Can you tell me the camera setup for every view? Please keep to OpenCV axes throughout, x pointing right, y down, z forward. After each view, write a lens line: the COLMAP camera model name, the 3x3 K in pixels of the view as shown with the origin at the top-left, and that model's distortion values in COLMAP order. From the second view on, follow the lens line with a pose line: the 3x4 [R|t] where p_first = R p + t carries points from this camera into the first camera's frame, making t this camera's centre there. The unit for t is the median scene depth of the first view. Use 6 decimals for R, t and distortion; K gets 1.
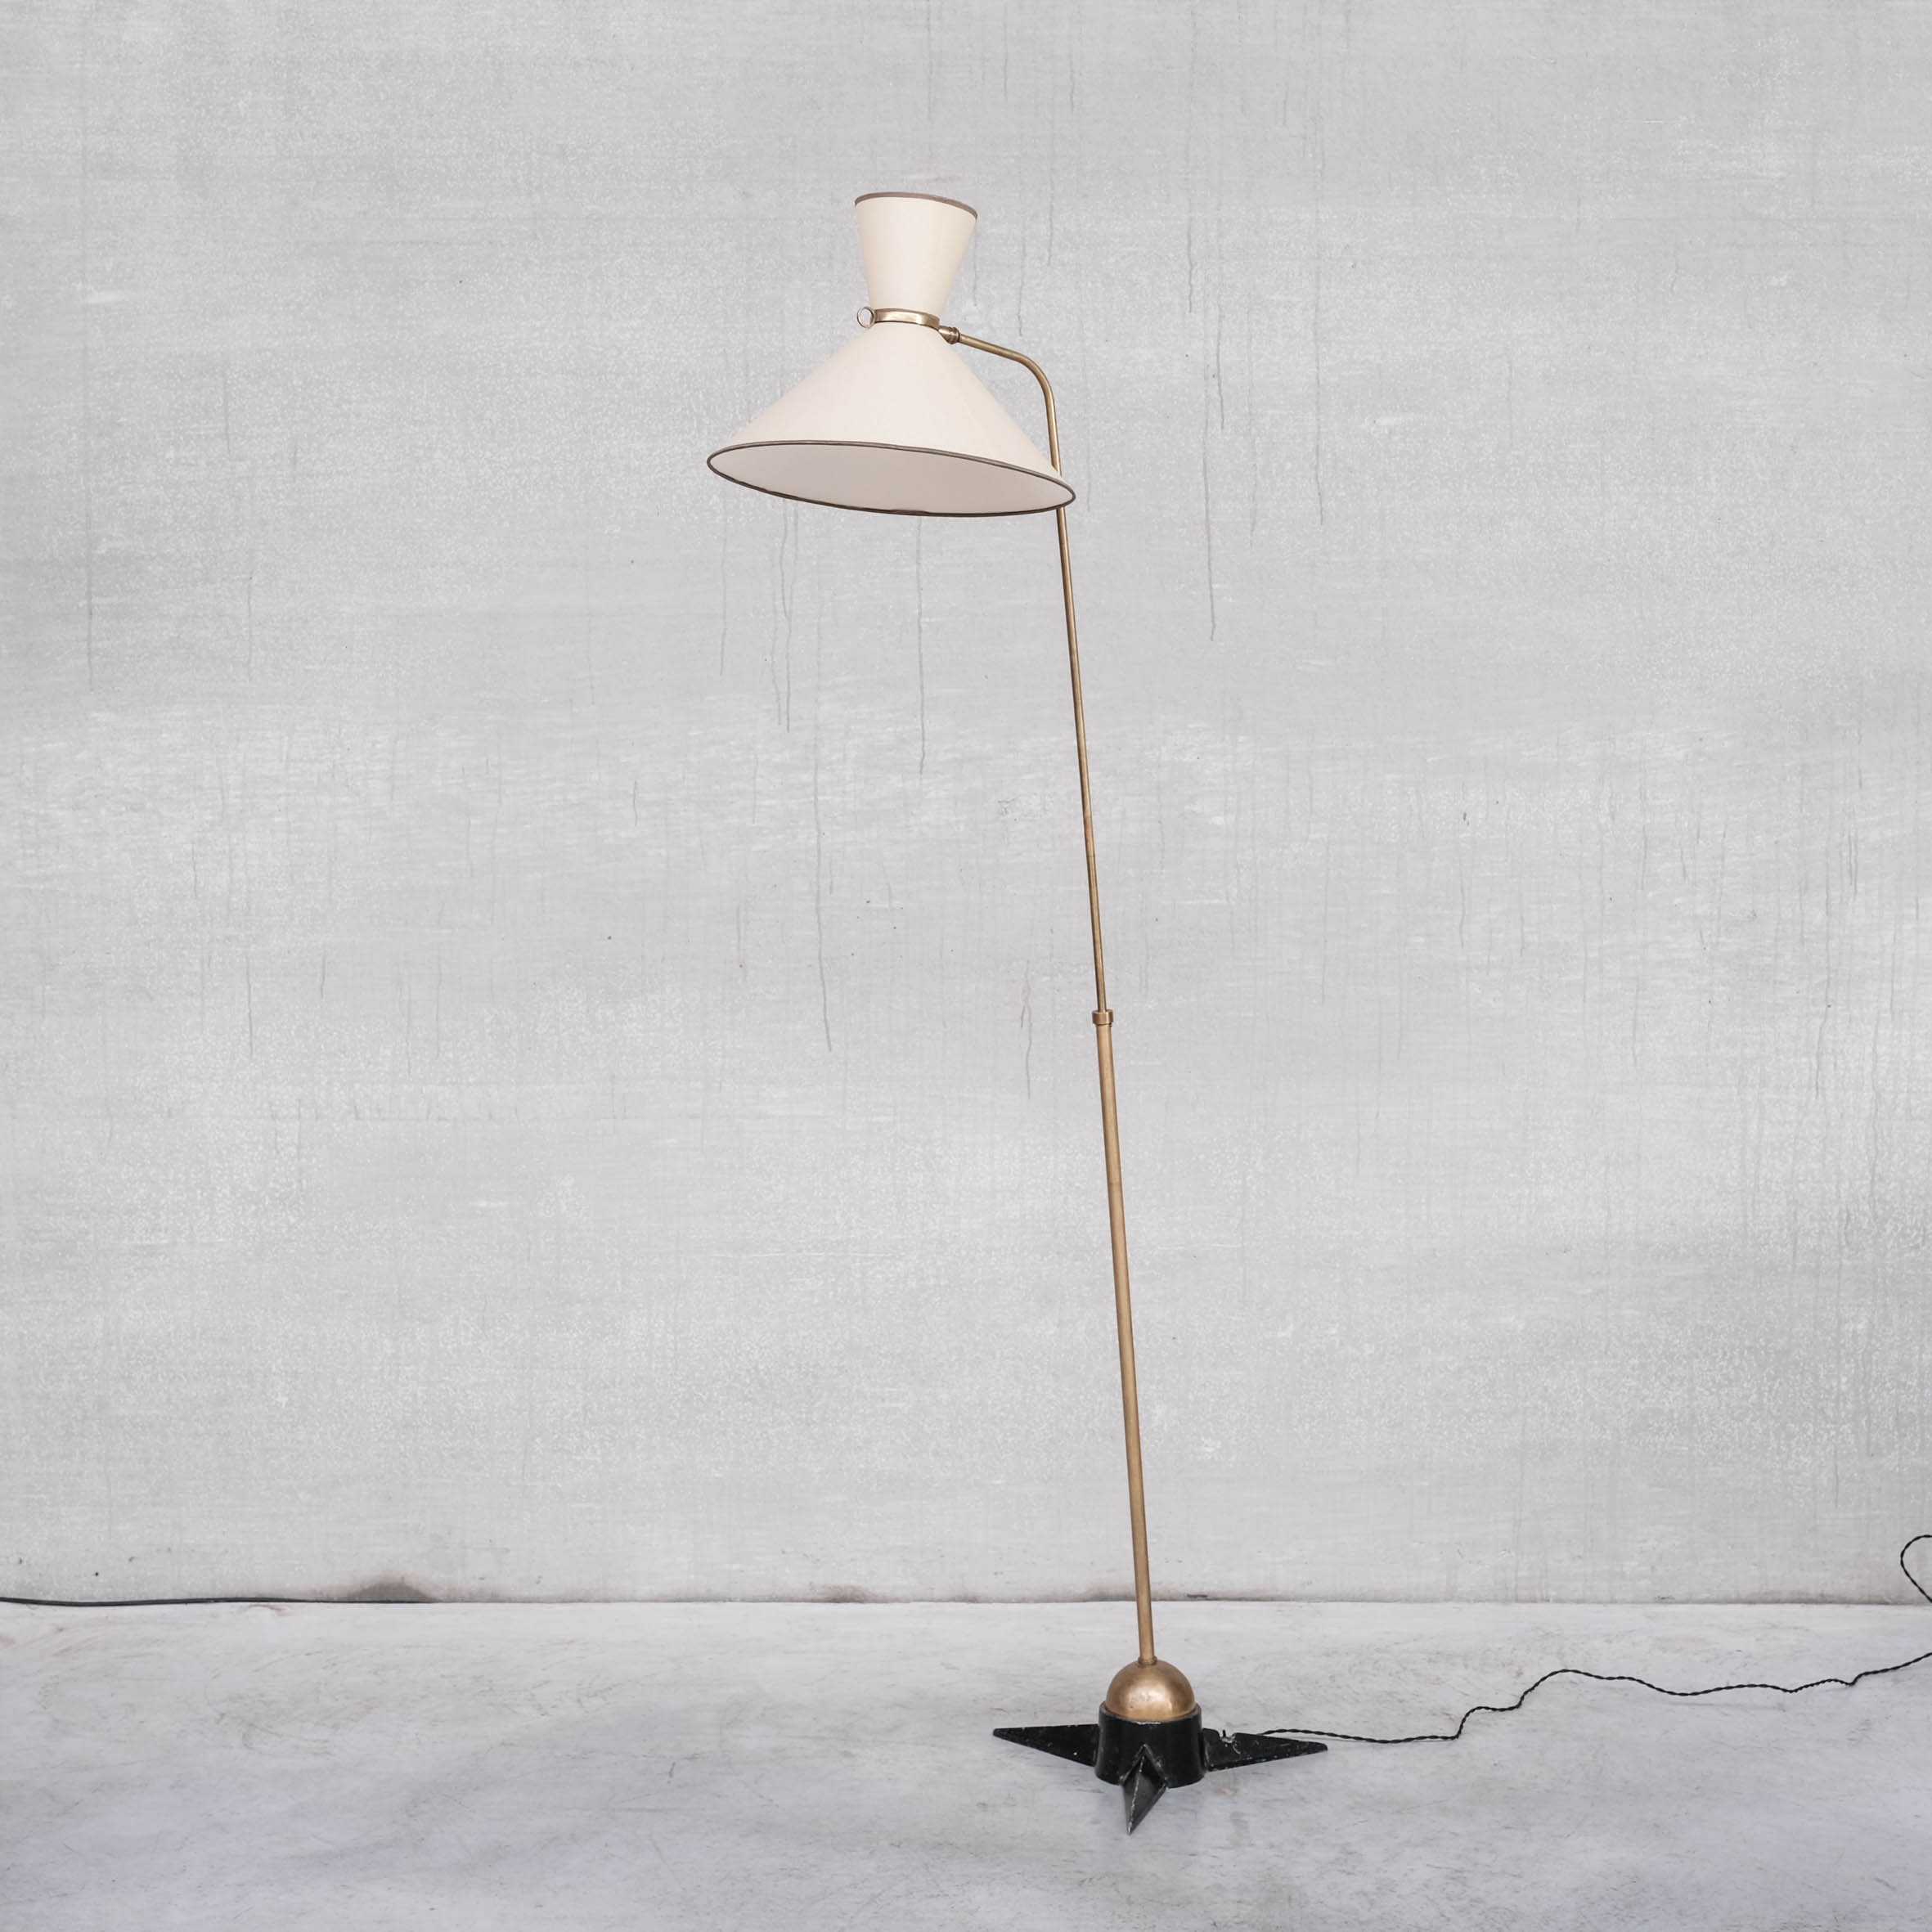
lens RADIAL K [[3672.8, 0, 968.2], [0, 3672.8, 972.2], [0, 0, 1]] dist [0.038835, 0.000000]
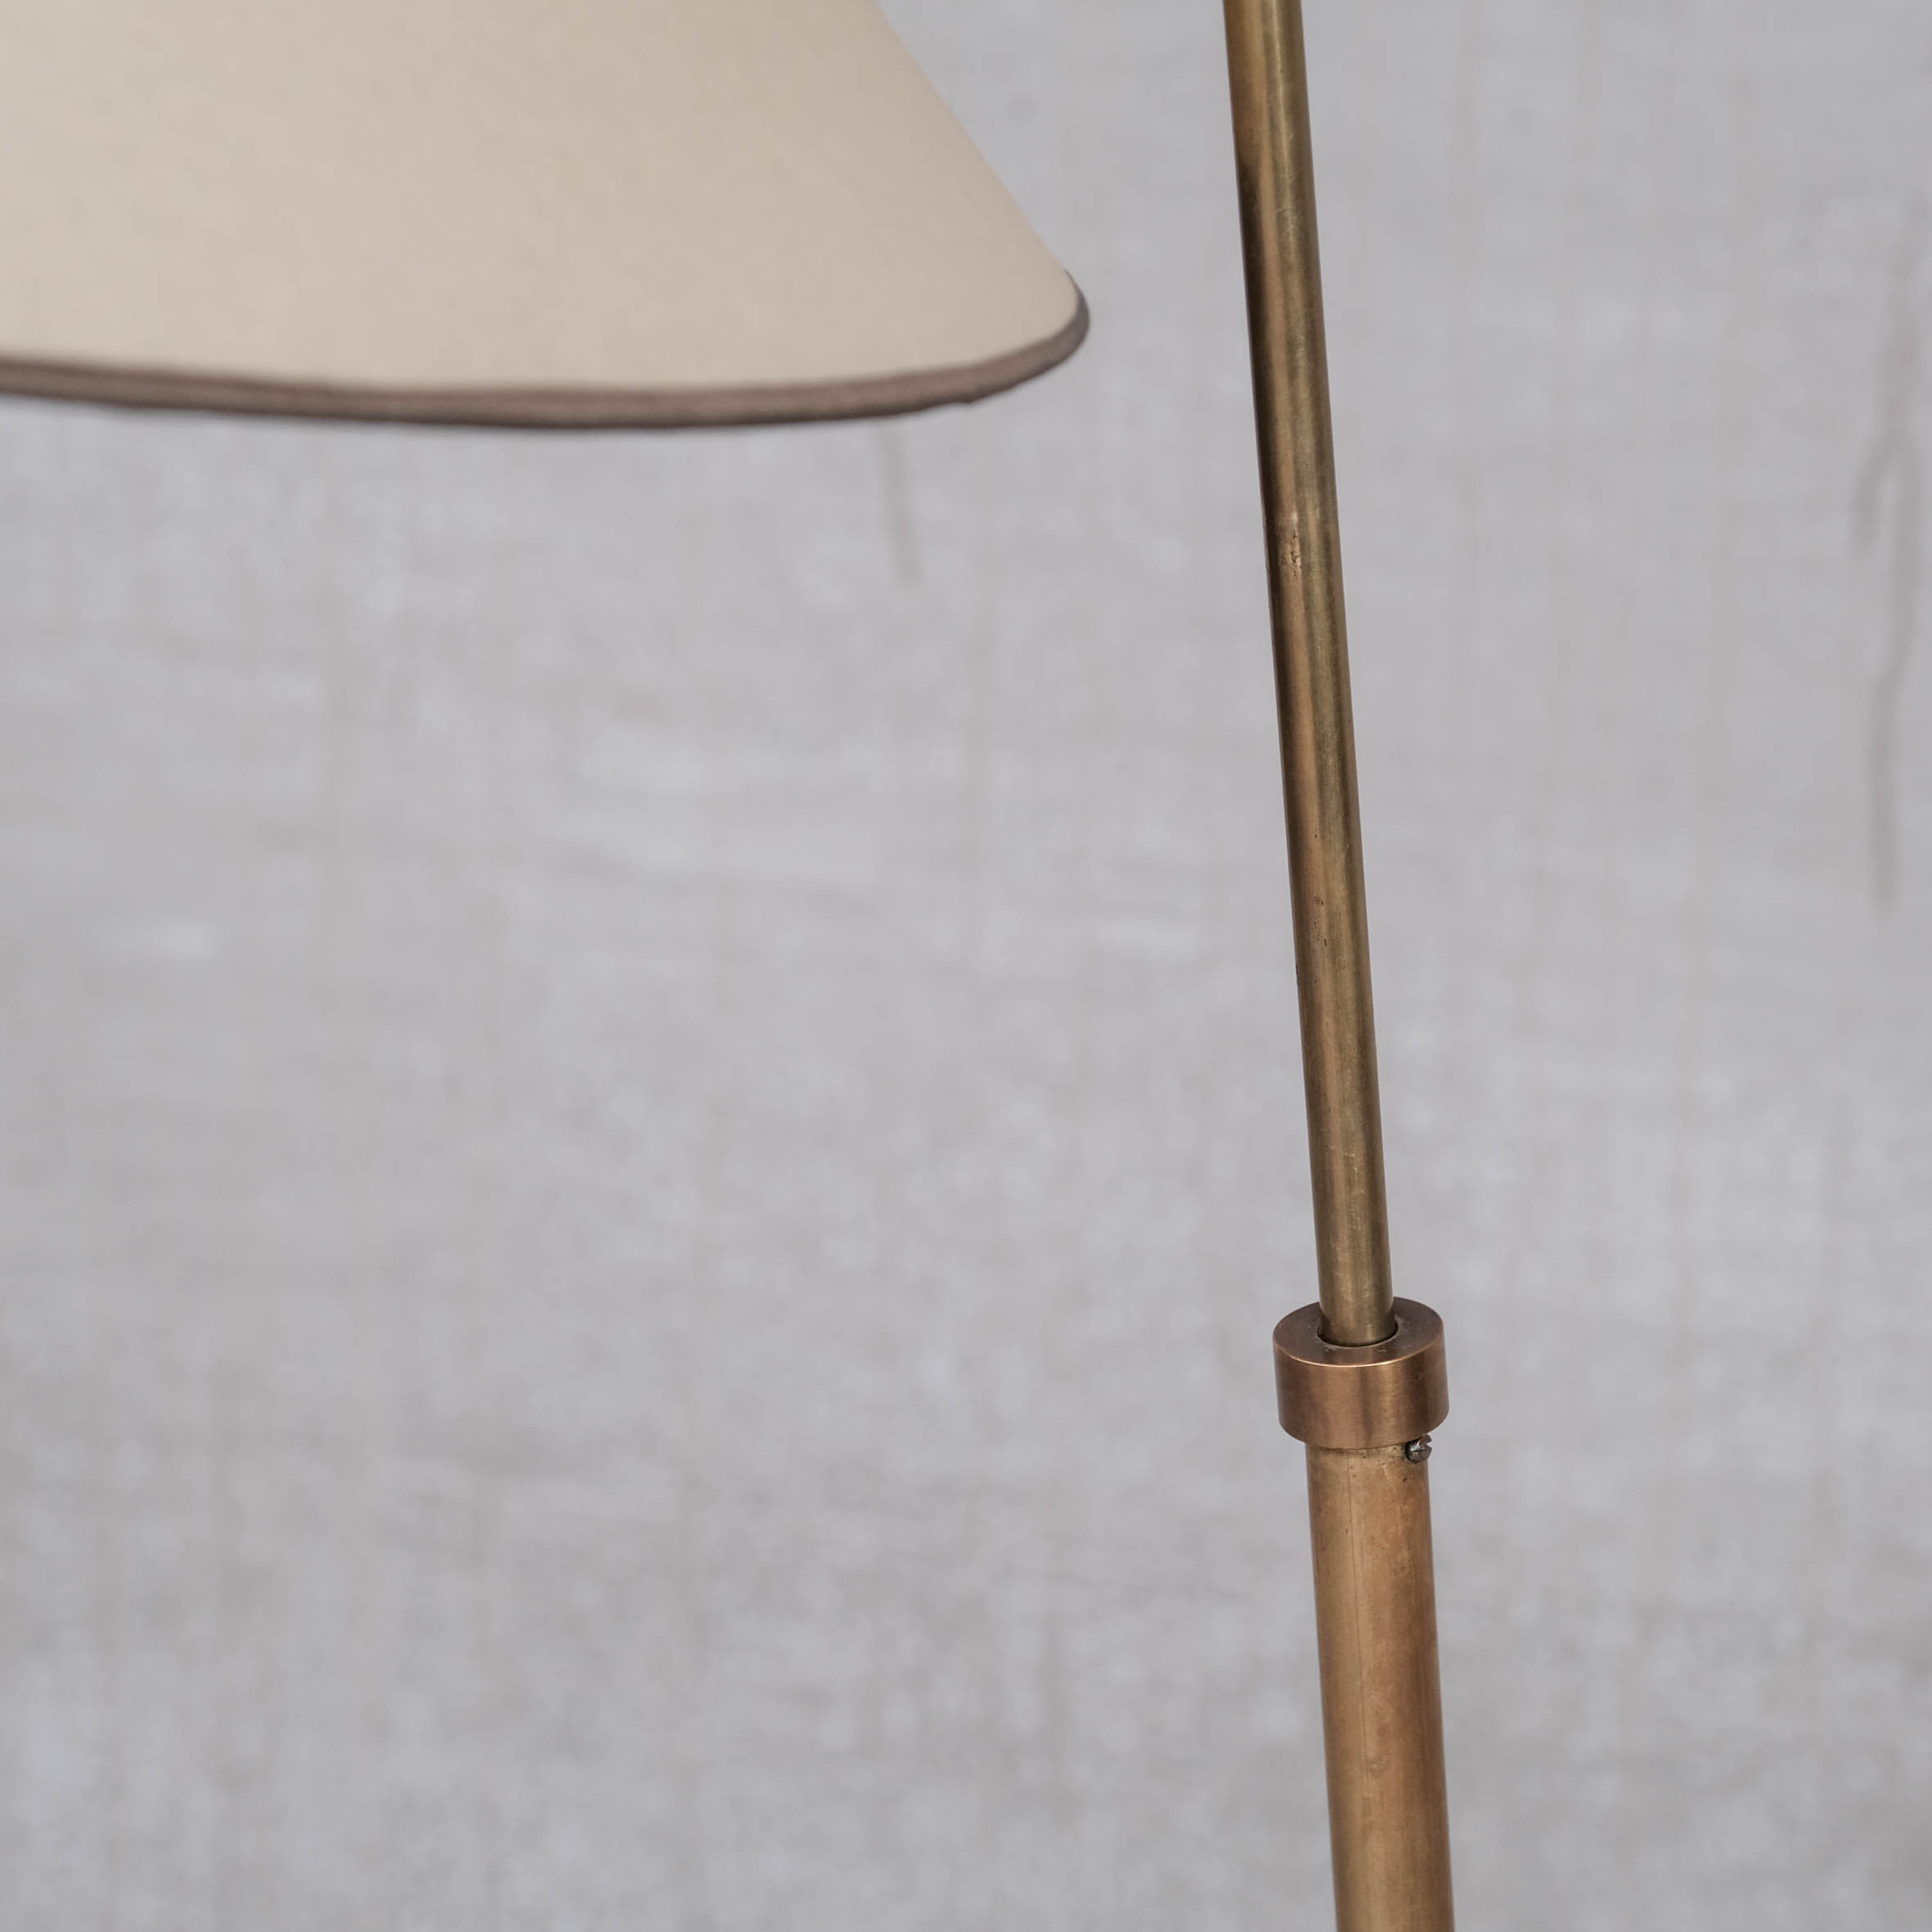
lens RADIAL K [[6996.3, 0, 967.3], [0, 6996.3, 967.9], [0, 0, 1]] dist [0.056447, 0.000000]
pose [[0.948569, 0.102780, -0.299422, 0.081472], [-0.025659, 0.967679, 0.250878, -0.053888], [0.315530, -0.230292, 0.920547, 0.645148]]
